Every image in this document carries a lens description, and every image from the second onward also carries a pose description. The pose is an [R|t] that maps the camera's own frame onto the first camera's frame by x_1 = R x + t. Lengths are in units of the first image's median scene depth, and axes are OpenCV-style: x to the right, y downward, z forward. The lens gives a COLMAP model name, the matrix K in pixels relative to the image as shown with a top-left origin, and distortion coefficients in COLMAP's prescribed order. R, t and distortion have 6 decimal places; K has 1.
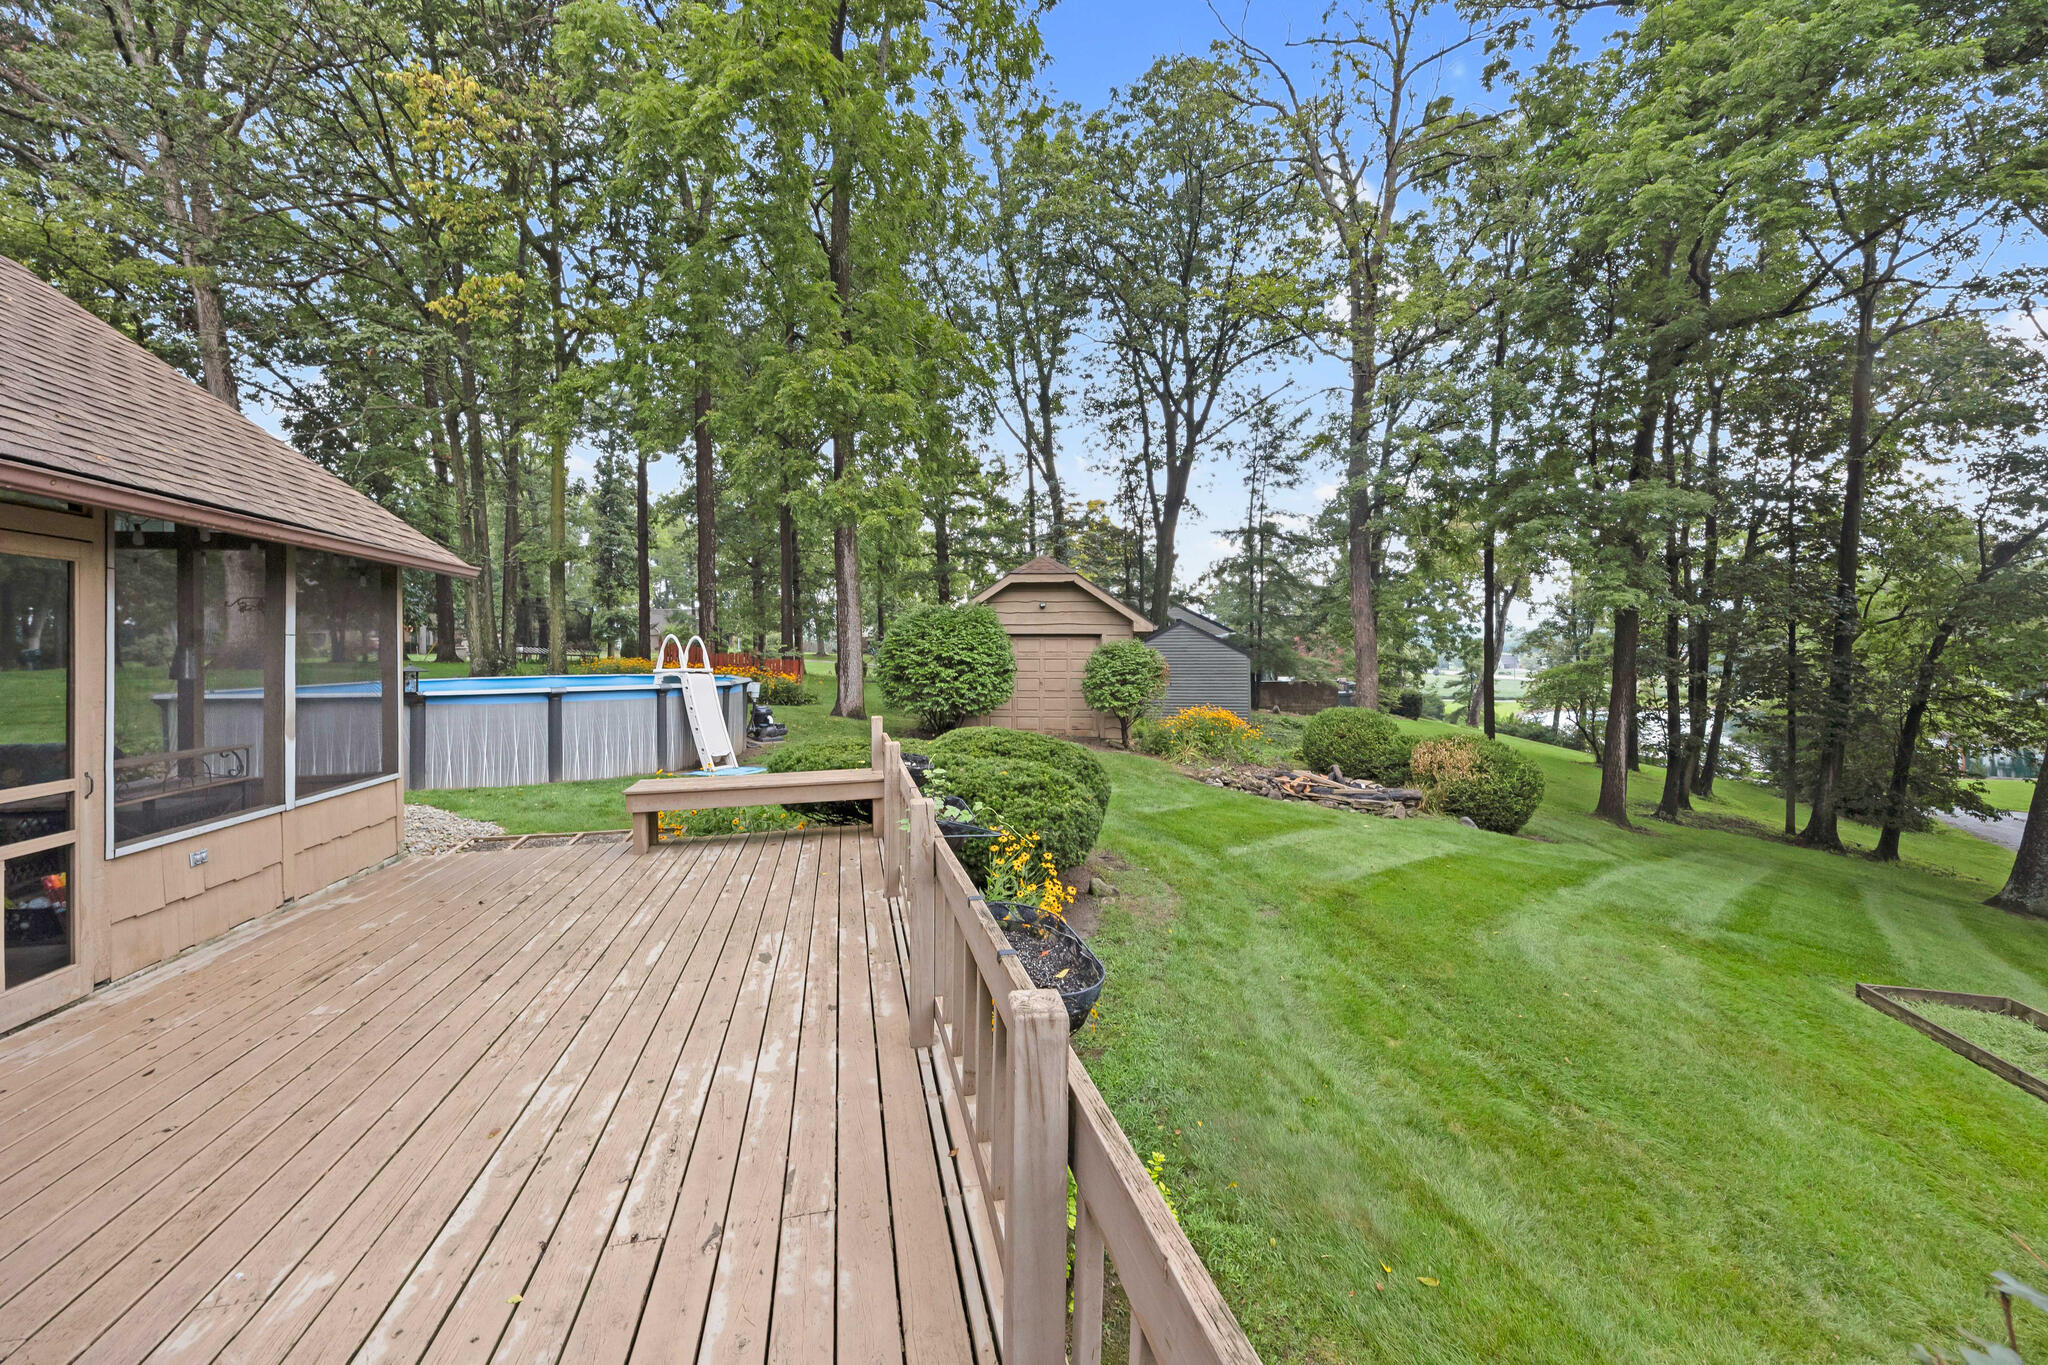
lens RADIAL K [[781.8, 0, 1007.0], [0, 781.8, 662.2], [0, 0, 1]] dist [-0.003951, -0.000503]
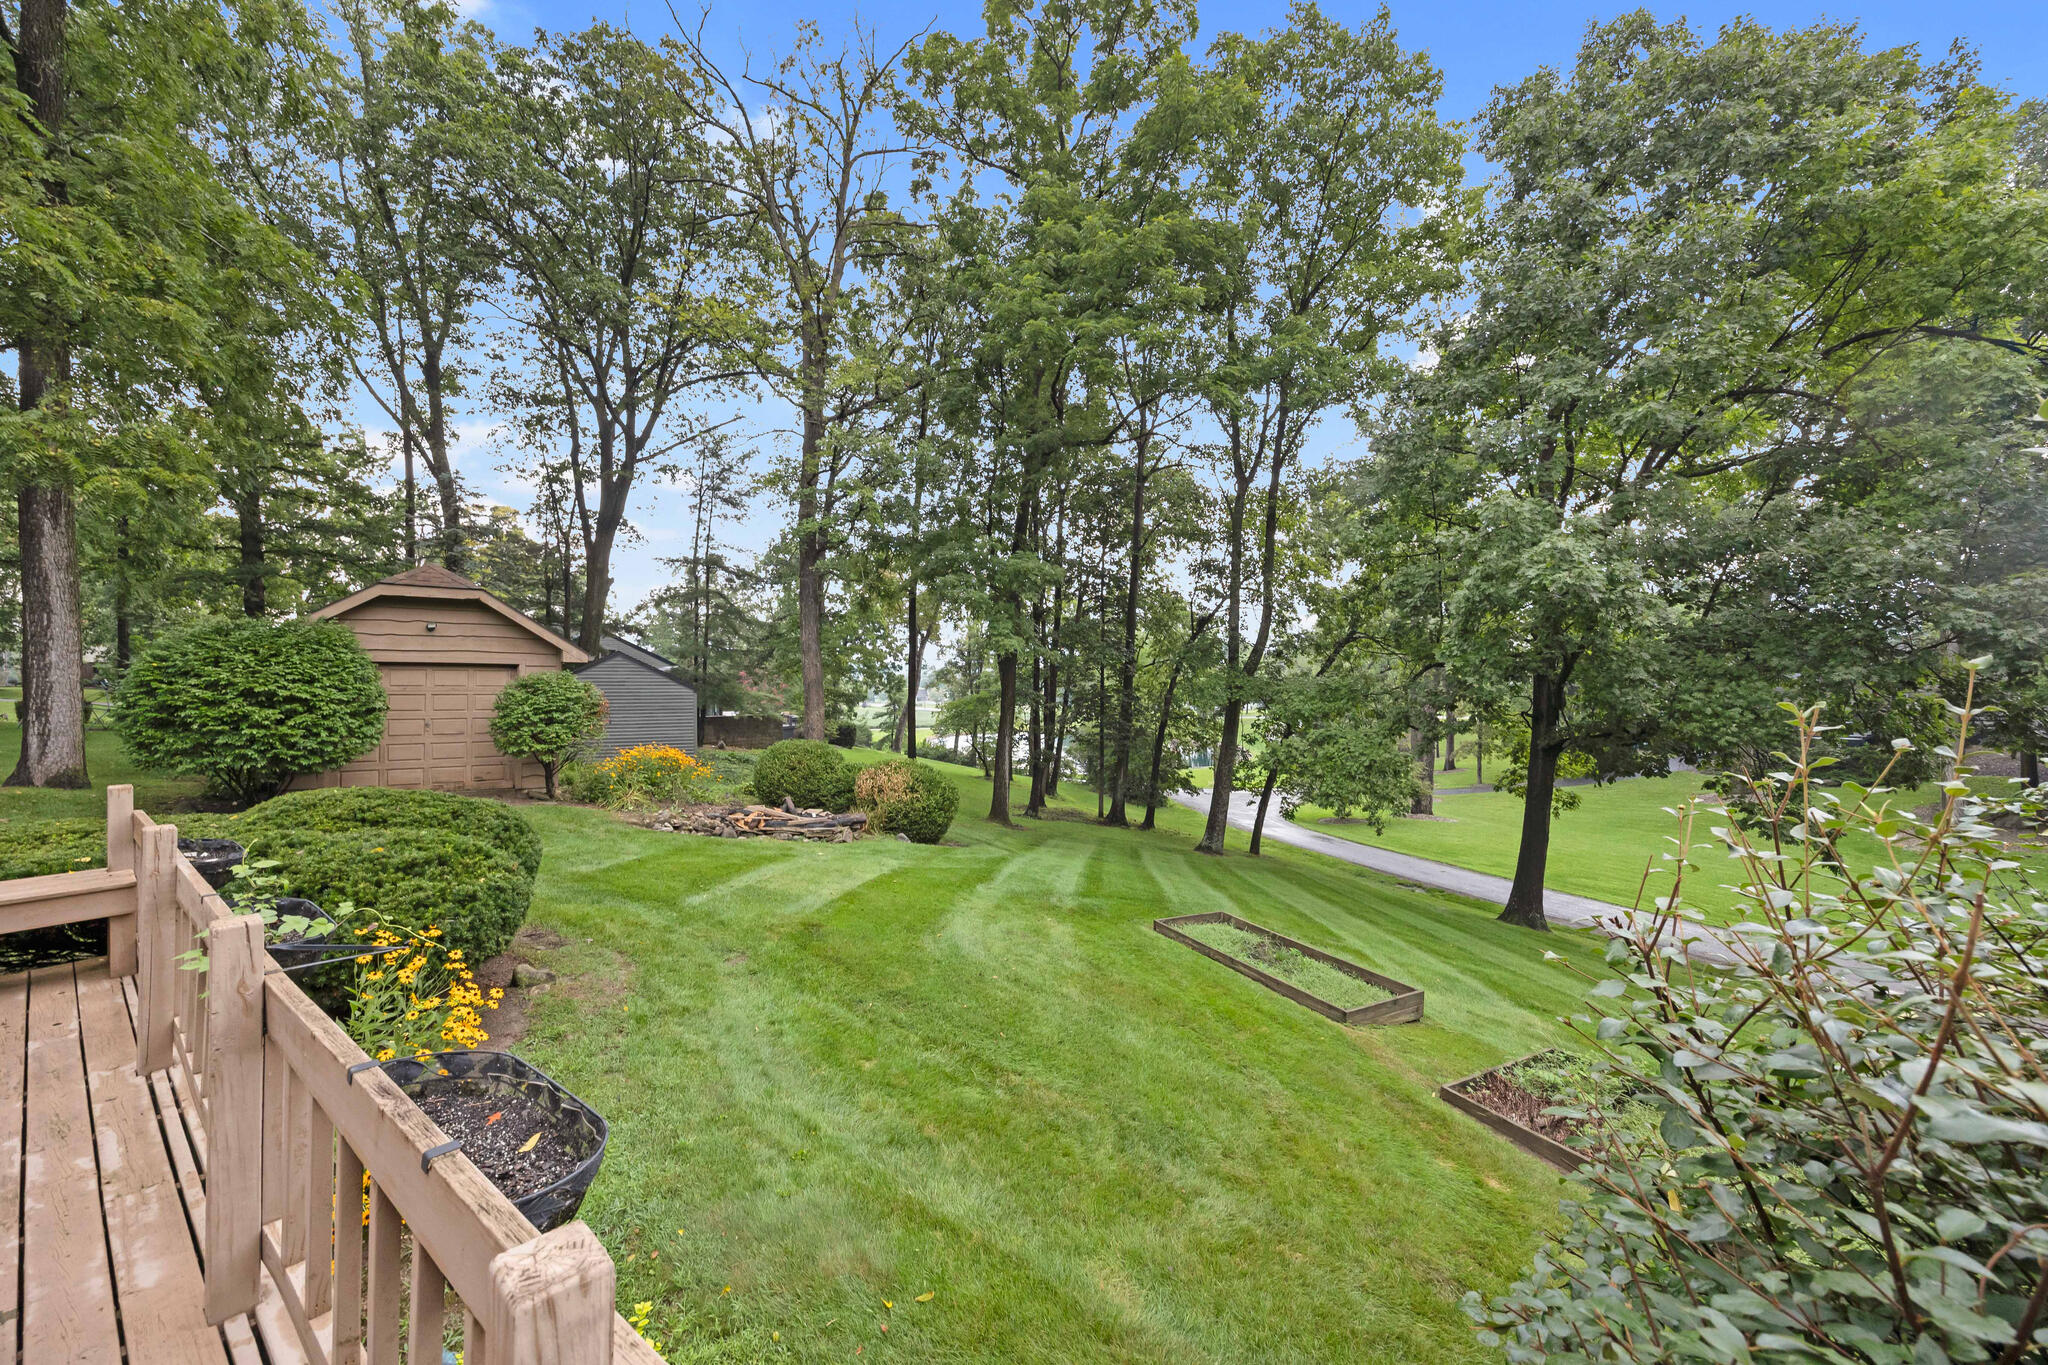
lens RADIAL K [[781.8, 0, 1018.4], [0, 781.8, 682.0], [0, 0, 1]] dist [-0.003951, -0.000503]
pose [[0.767611, 0.005470, 0.640893, -0.005331], [0.006544, 0.999845, -0.016371, 0.000028], [-0.640883, 0.016761, 0.767456, 0.021902]]
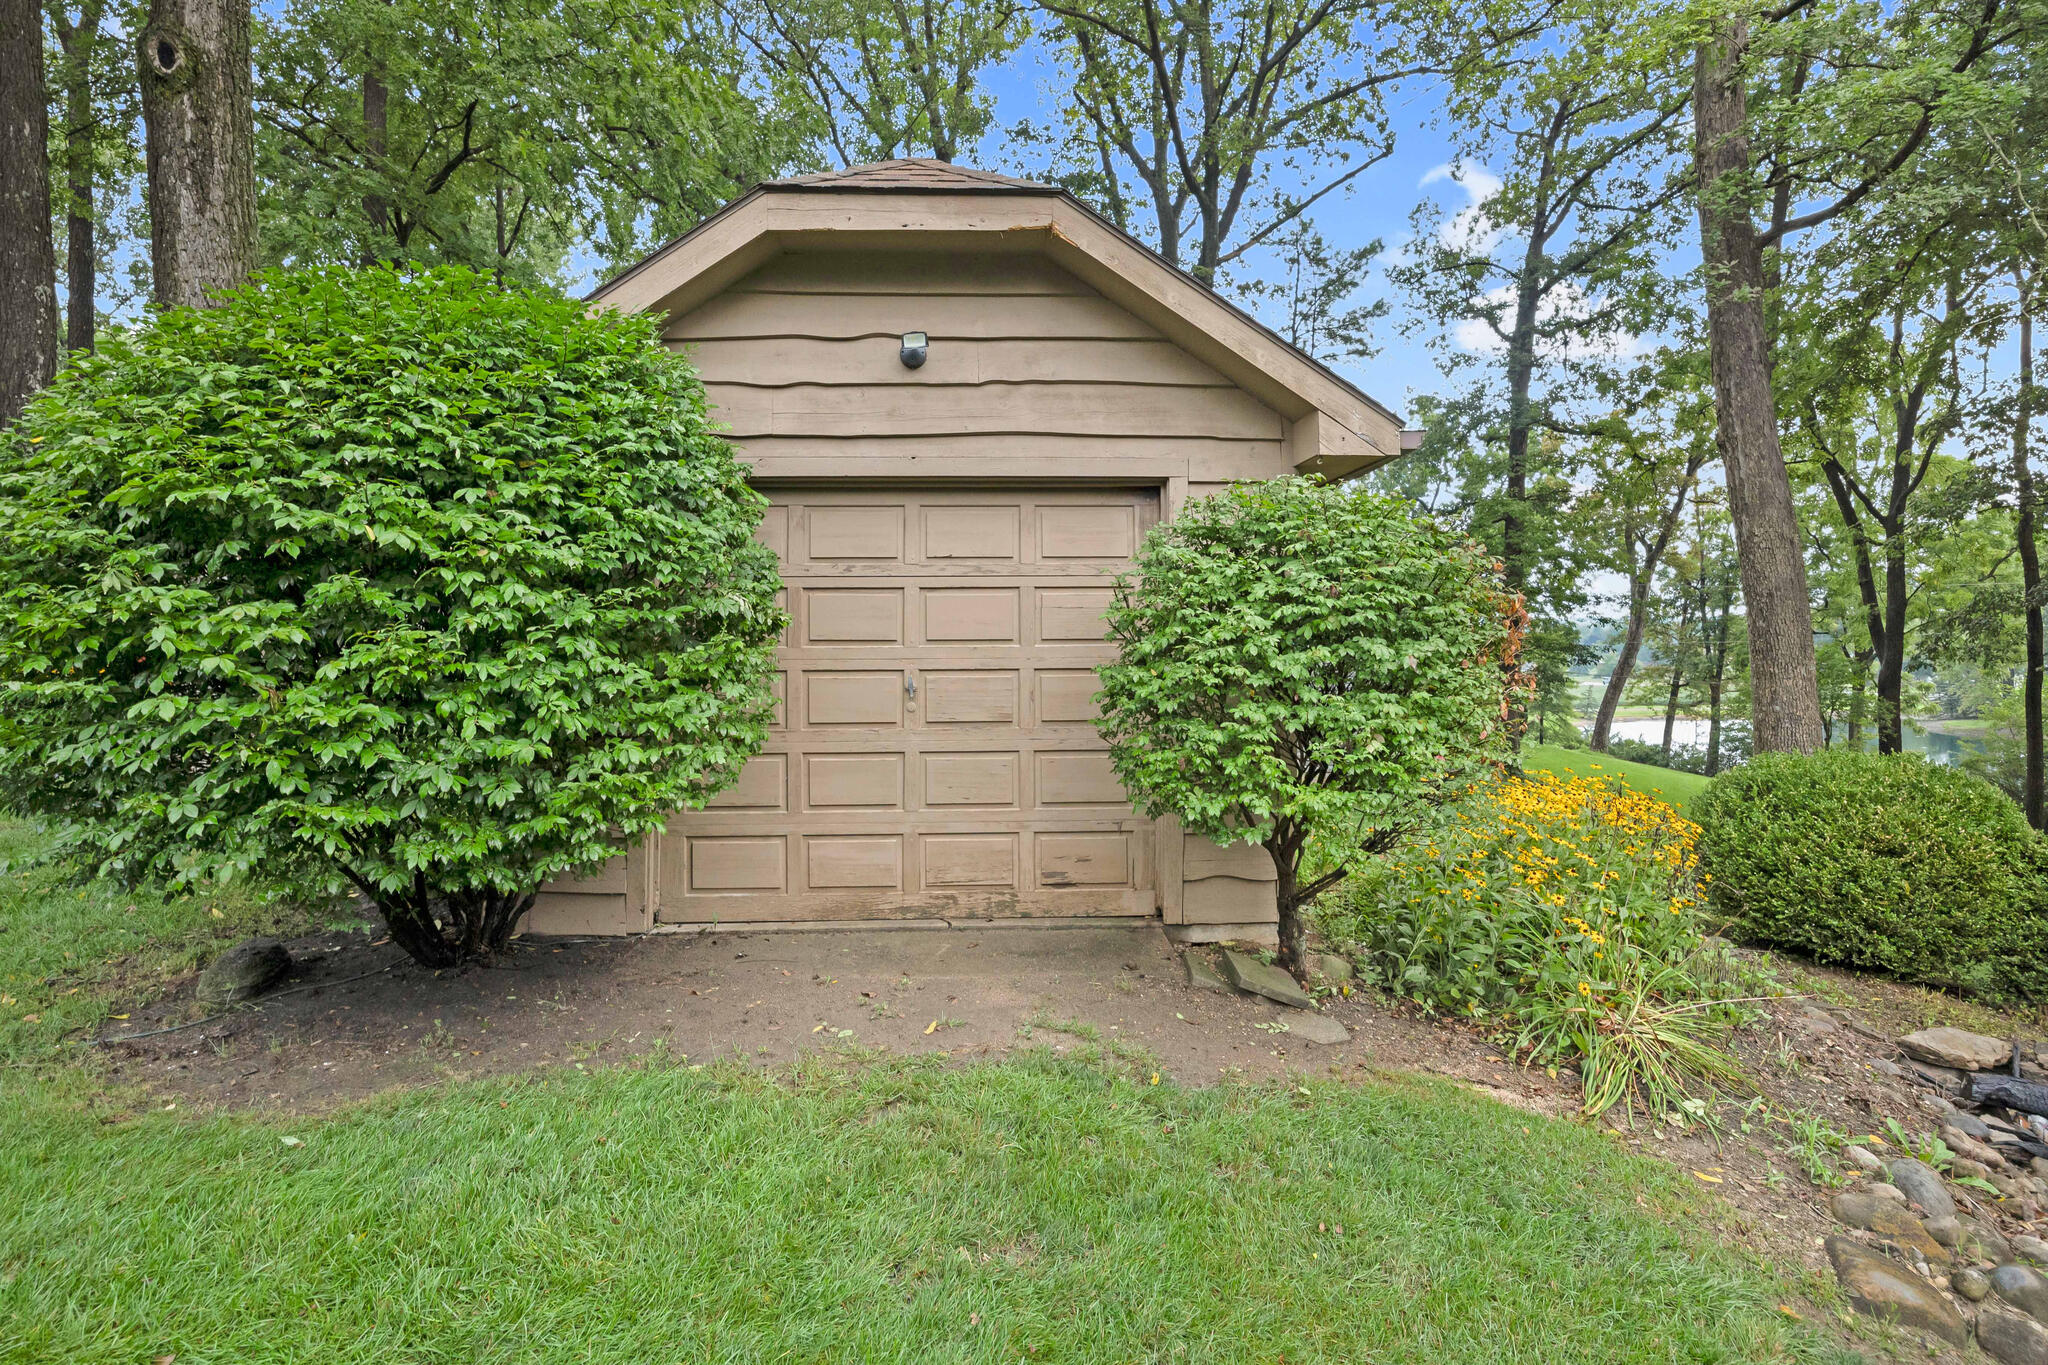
lens RADIAL K [[985.1, 0, 1030.1], [0, 985.1, 674.8], [0, 0, 1]] dist [-0.016247, 0.000546]
pose [[0.992109, -0.011728, 0.124827, 0.058548], [0.010636, 0.999899, 0.009418, 0.027492], [-0.124925, -0.008016, 0.992134, 0.988287]]
